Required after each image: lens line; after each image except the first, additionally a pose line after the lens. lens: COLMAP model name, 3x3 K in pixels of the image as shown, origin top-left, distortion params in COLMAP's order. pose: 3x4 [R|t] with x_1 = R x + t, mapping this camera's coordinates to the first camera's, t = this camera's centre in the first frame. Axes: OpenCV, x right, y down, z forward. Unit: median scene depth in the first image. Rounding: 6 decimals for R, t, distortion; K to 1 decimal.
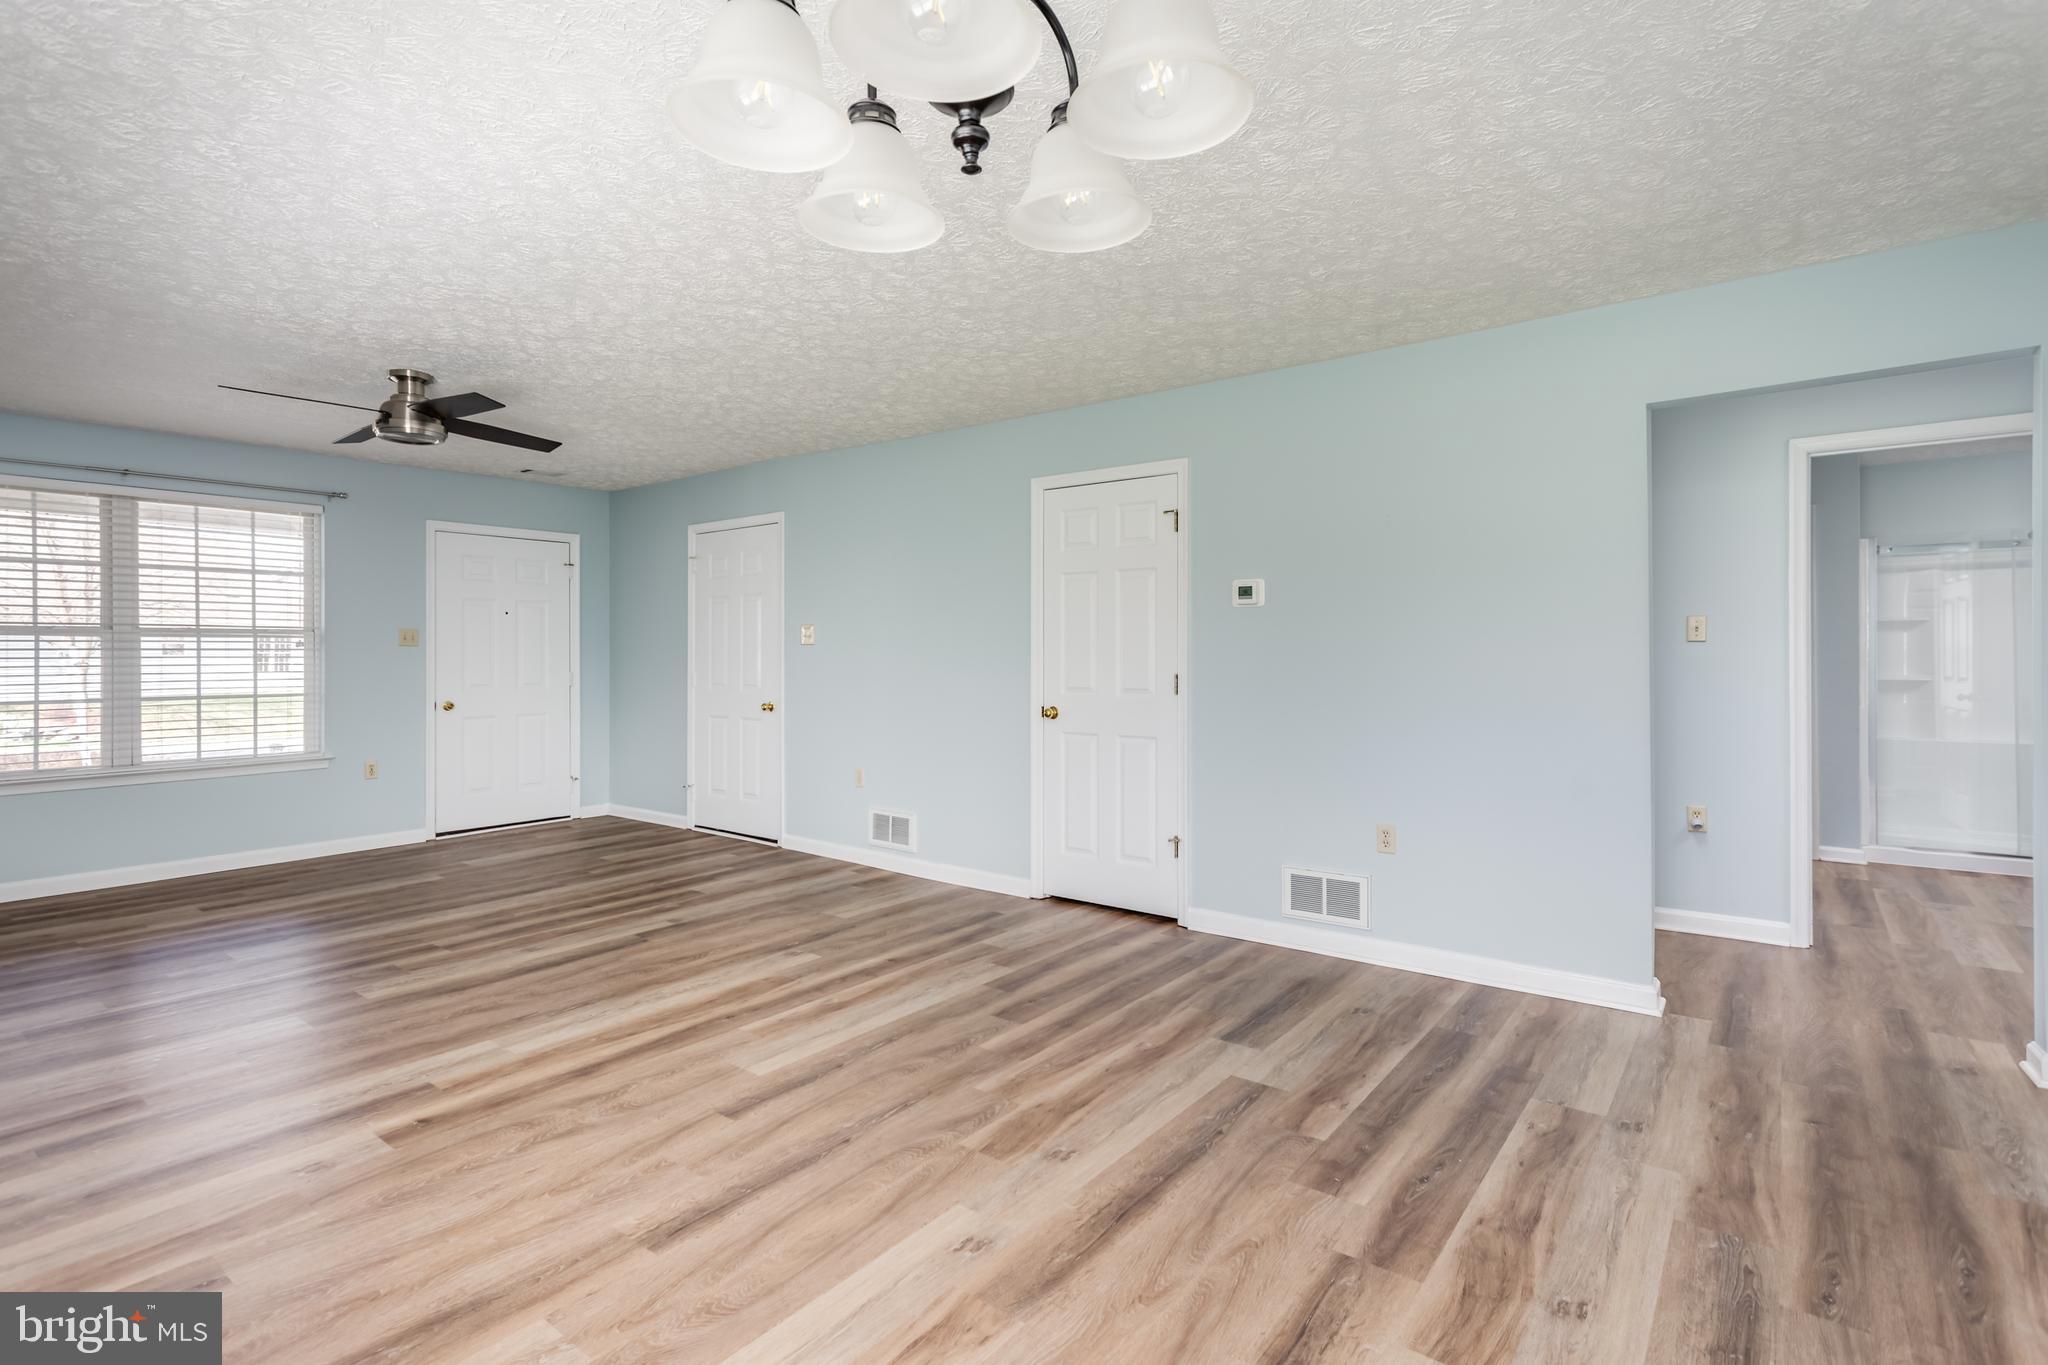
lens RADIAL K [[970.6, 0, 1022.5], [0, 970.6, 655.1], [0, 0, 1]] dist [0.015354, 0.000136]
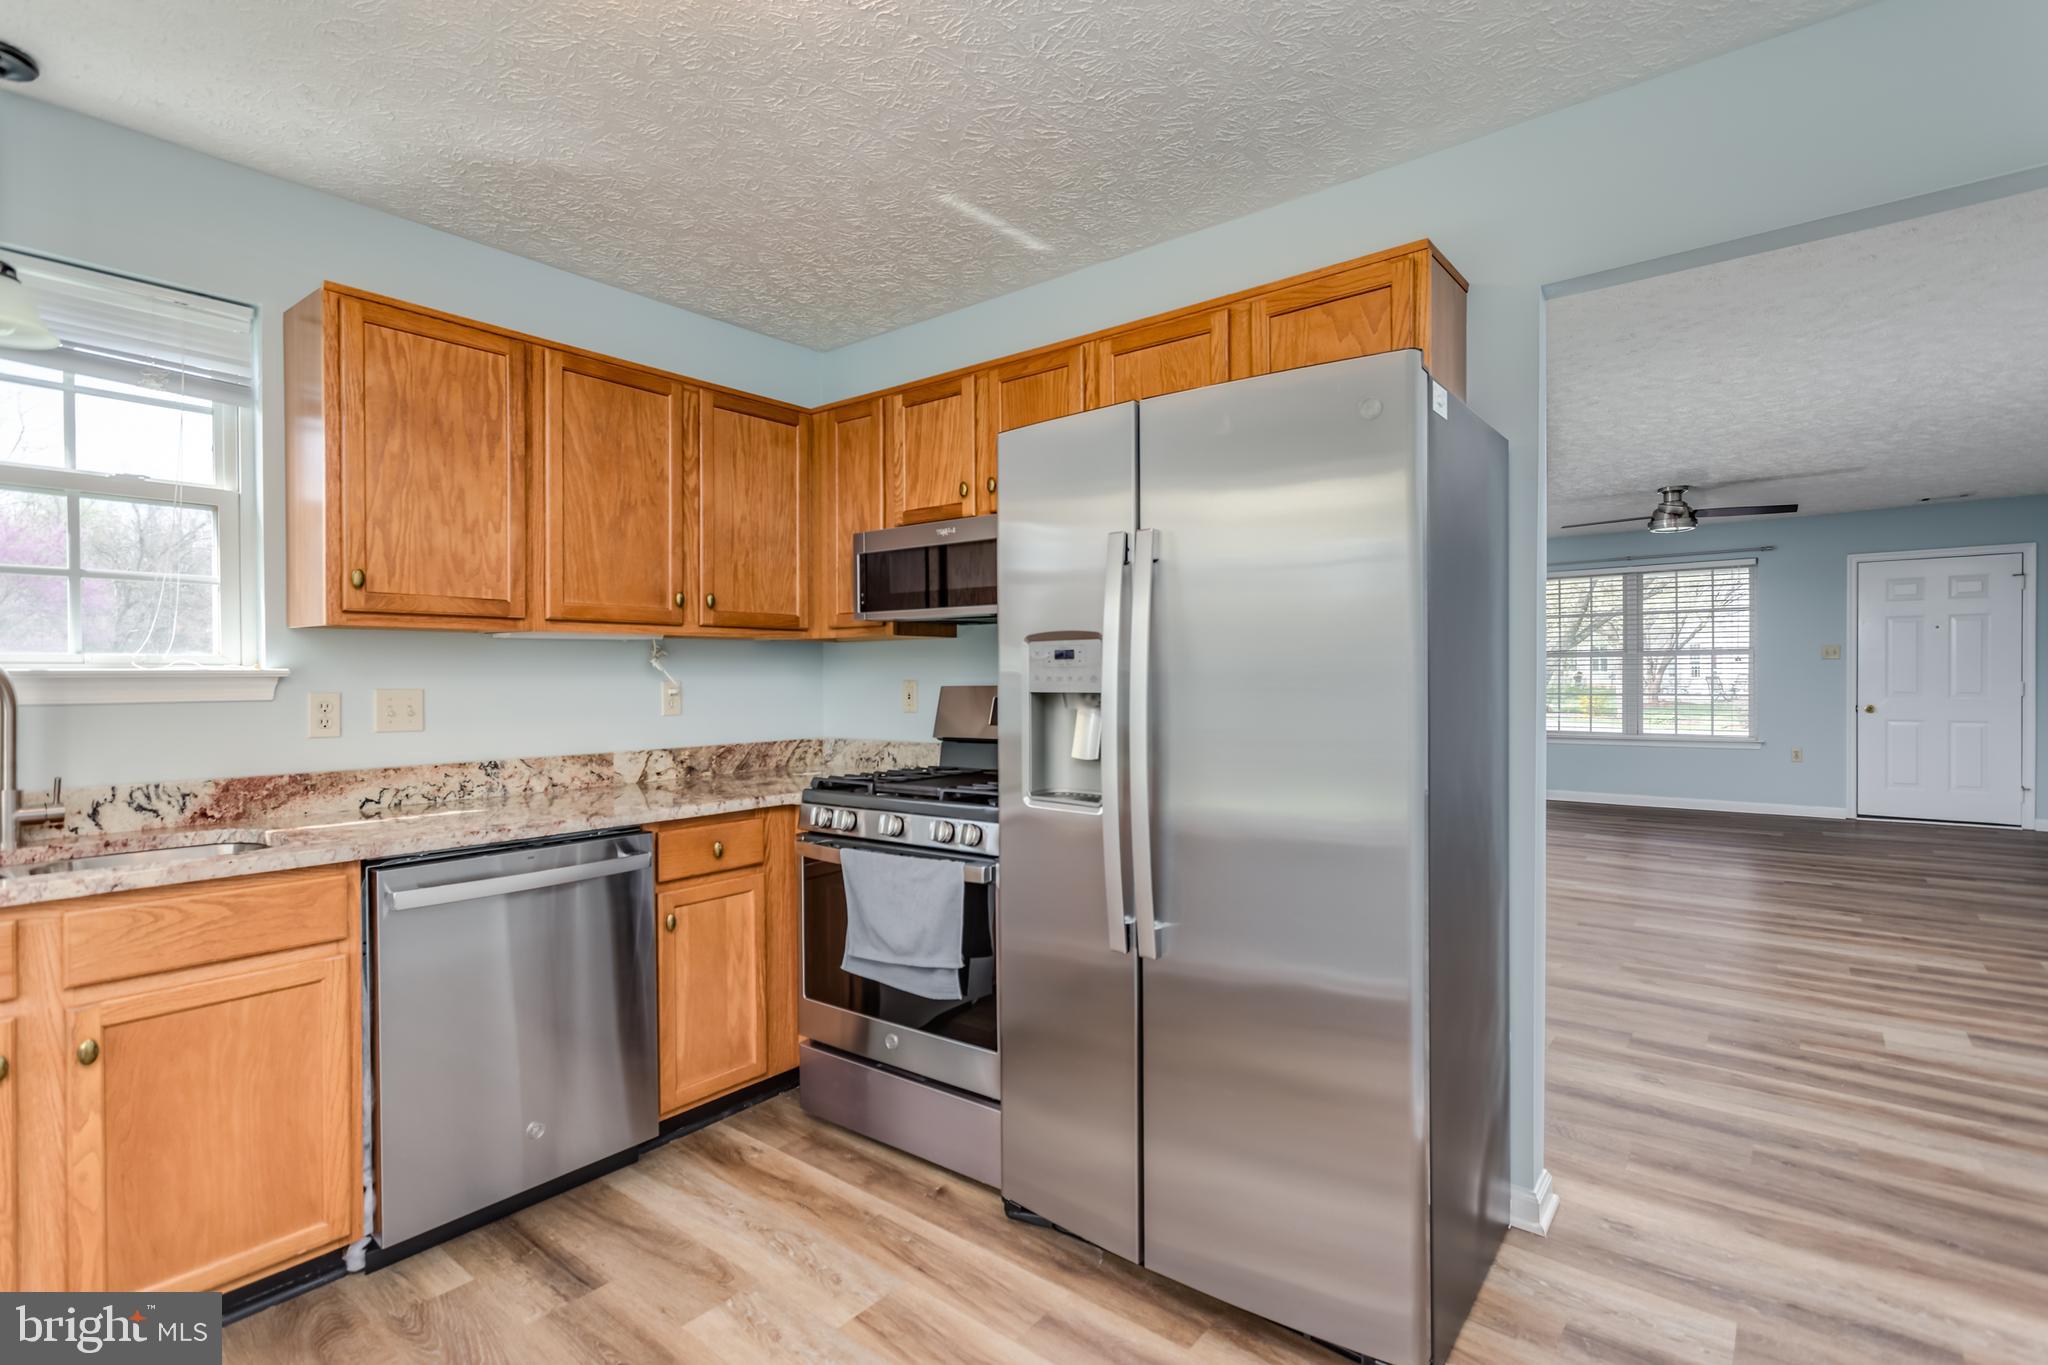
lens RADIAL K [[964.8, 0, 1055.0], [0, 964.8, 673.3], [0, 0, 1]] dist [-0.000525, -0.000029]
pose [[0.003731, 0.003770, -0.999986, 1.409018], [0.007351, 0.999966, 0.003798, -0.007506], [0.999966, -0.007365, 0.003703, 0.016821]]
